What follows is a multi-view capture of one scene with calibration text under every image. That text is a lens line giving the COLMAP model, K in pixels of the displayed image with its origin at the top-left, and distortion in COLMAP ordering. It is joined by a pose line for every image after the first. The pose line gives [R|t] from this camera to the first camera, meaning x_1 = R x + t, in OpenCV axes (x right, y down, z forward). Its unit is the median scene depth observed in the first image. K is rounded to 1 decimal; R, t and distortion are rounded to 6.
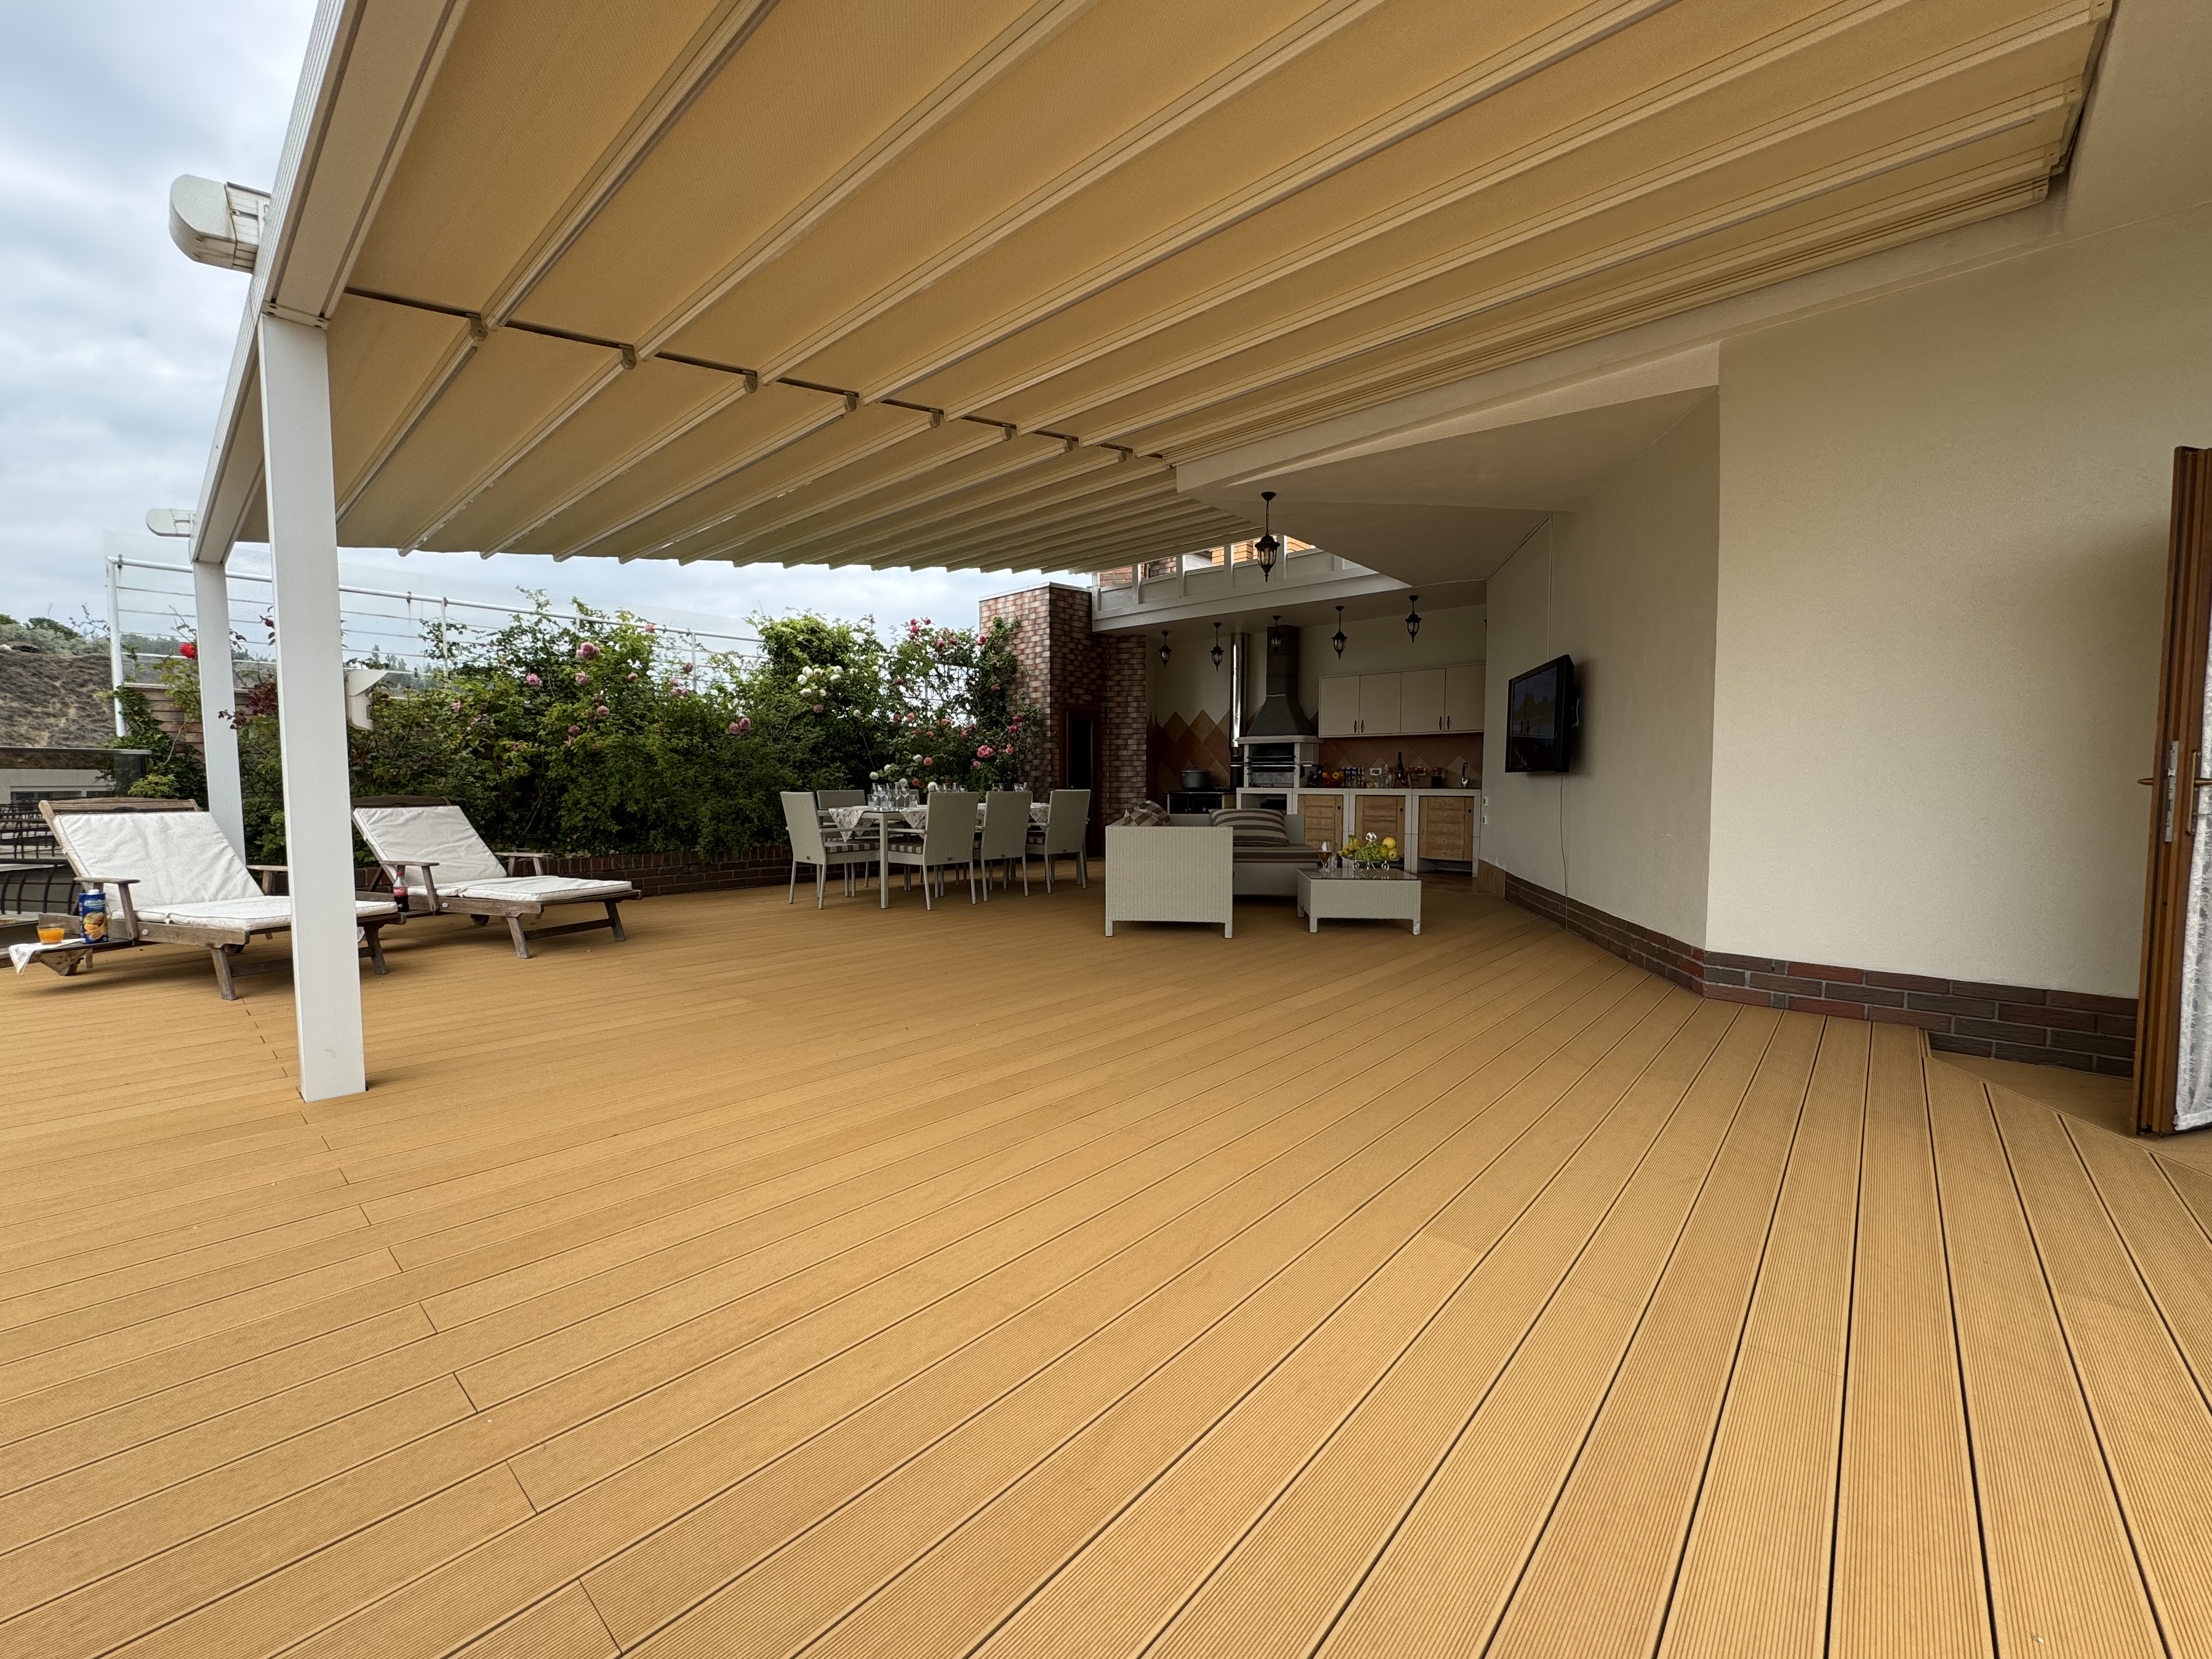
lens RADIAL K [[880.0, 0, 1106.6], [0, 880.0, 829.1], [0, 0, 1]] dist [-0.002688, -0.000024]
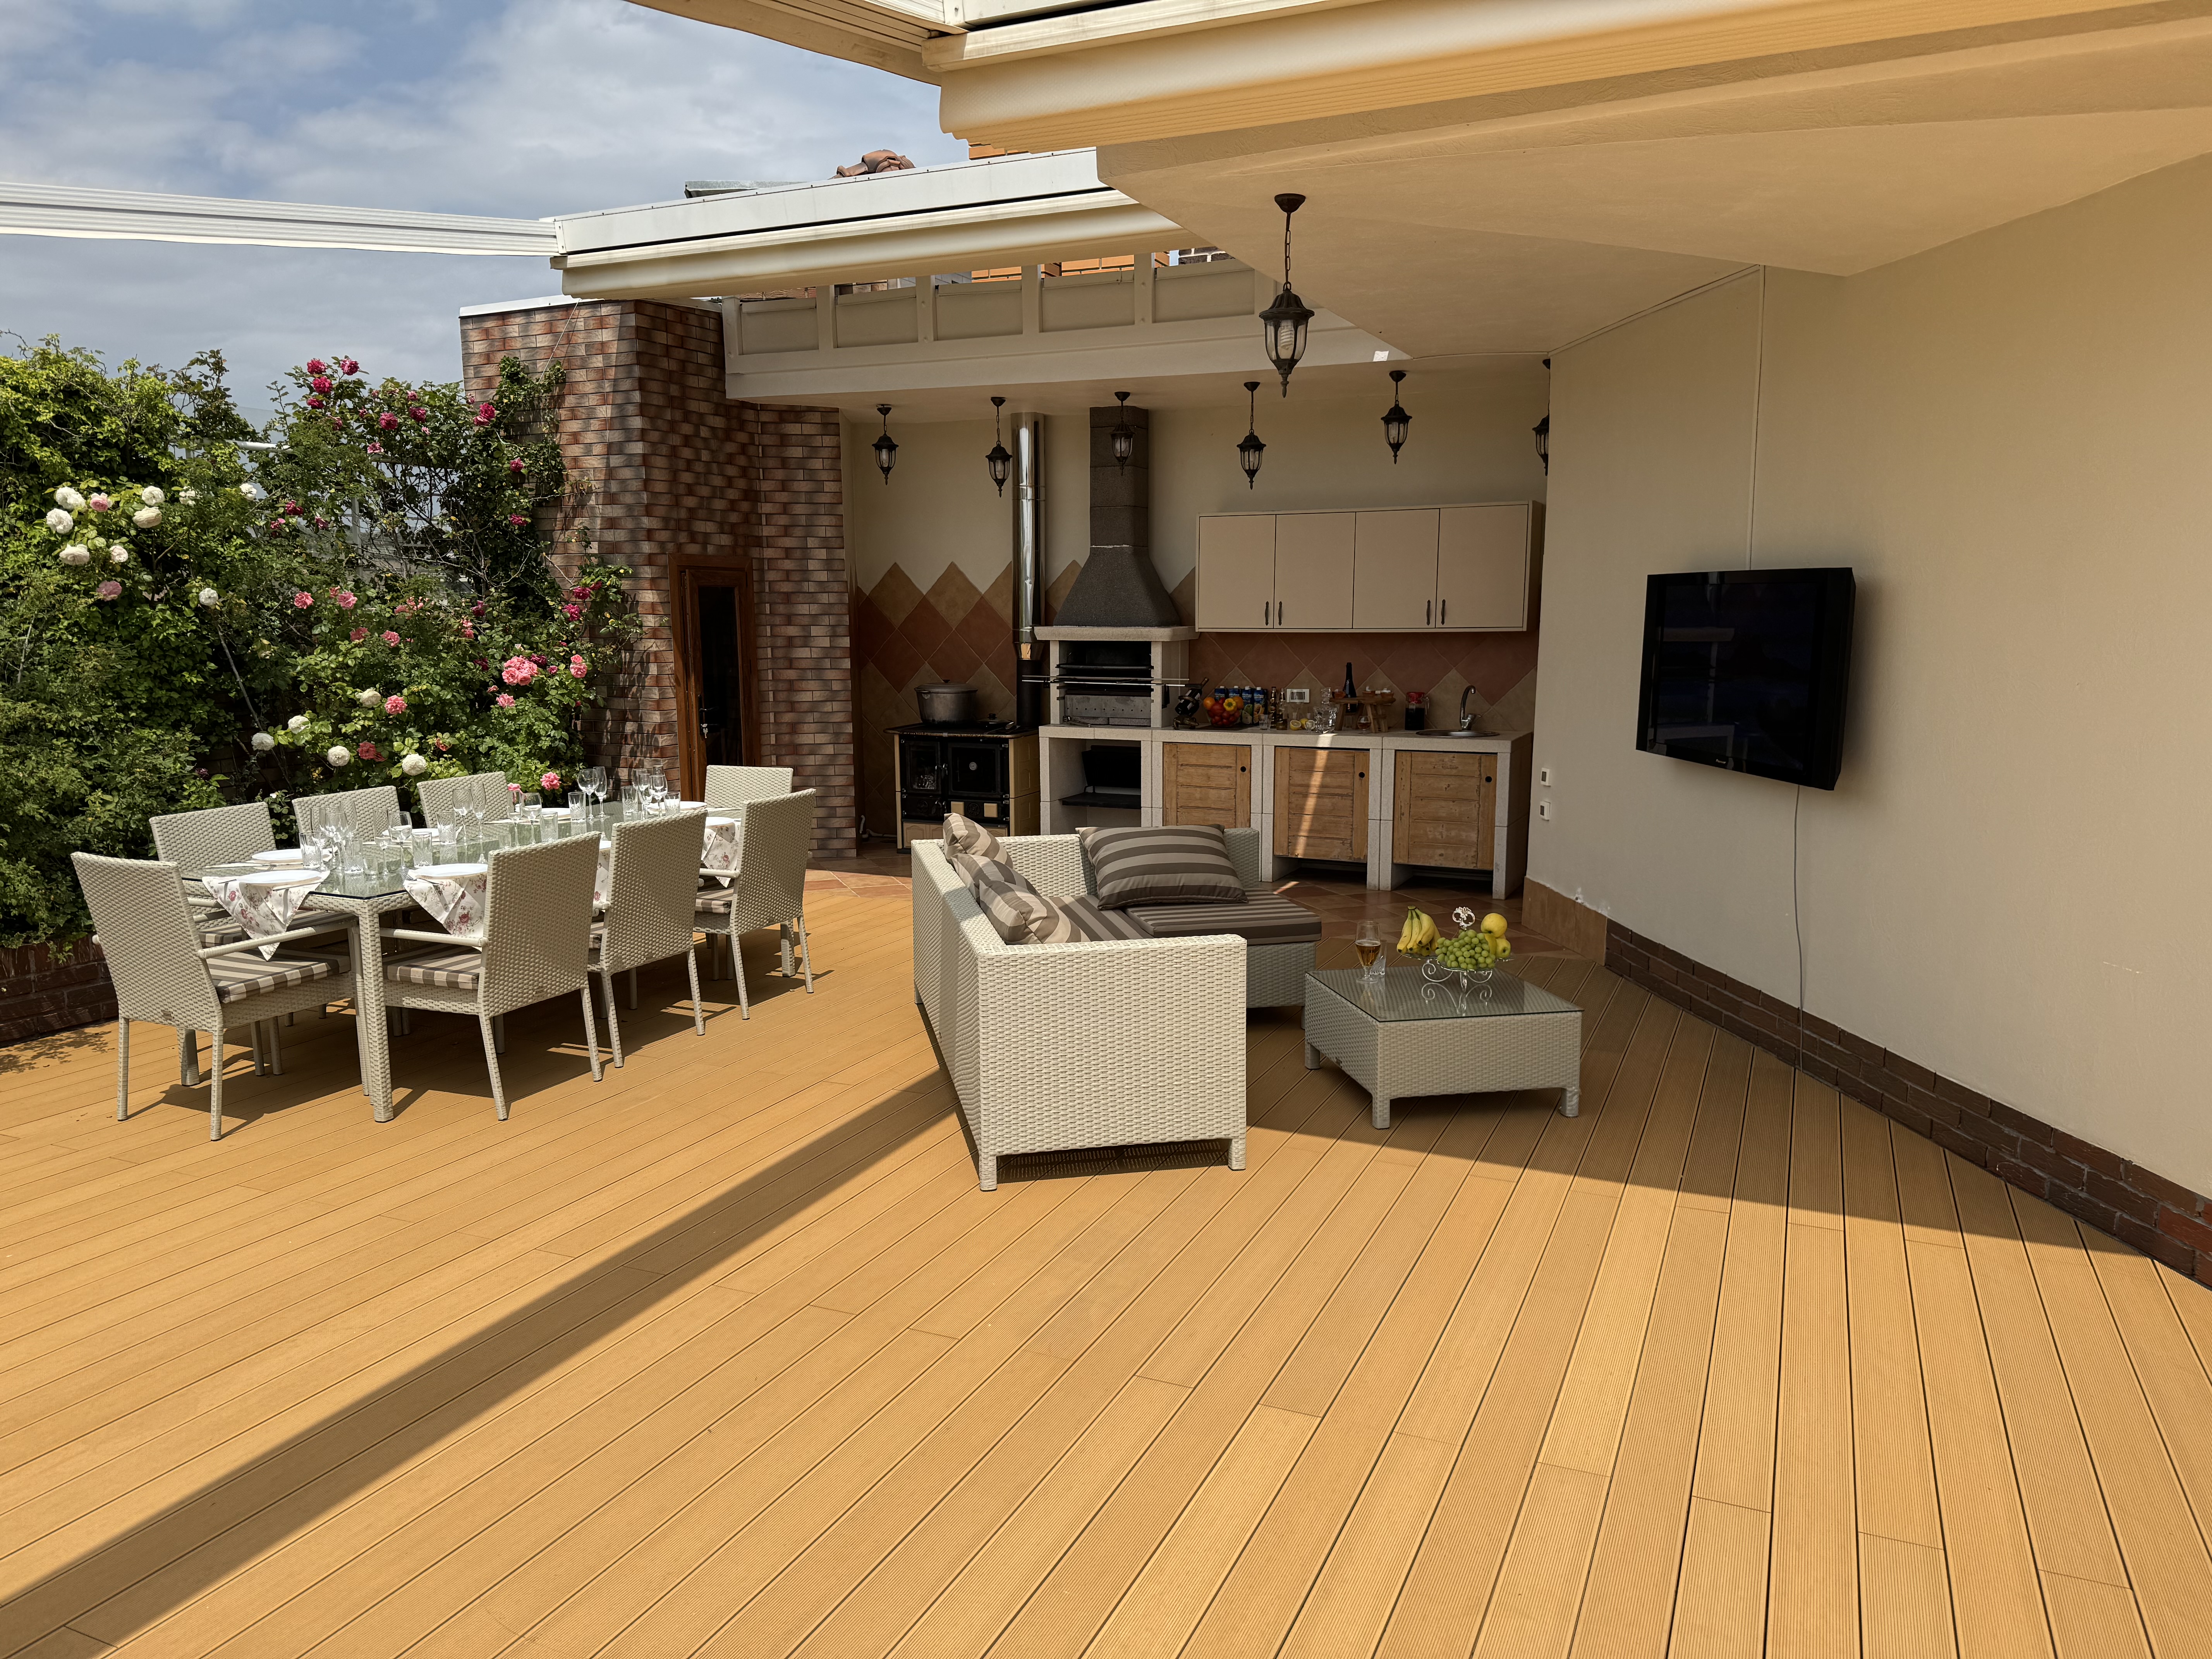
lens RADIAL K [[1557.8, 0, 1105.3], [0, 1557.8, 838.3], [0, 0, 1]] dist [0.026340, -0.016921]
pose [[0.953606, -0.047875, 0.297225, -0.091368], [0.019496, 0.995023, 0.097724, -0.072963], [-0.300424, -0.087395, 0.949793, 0.126328]]
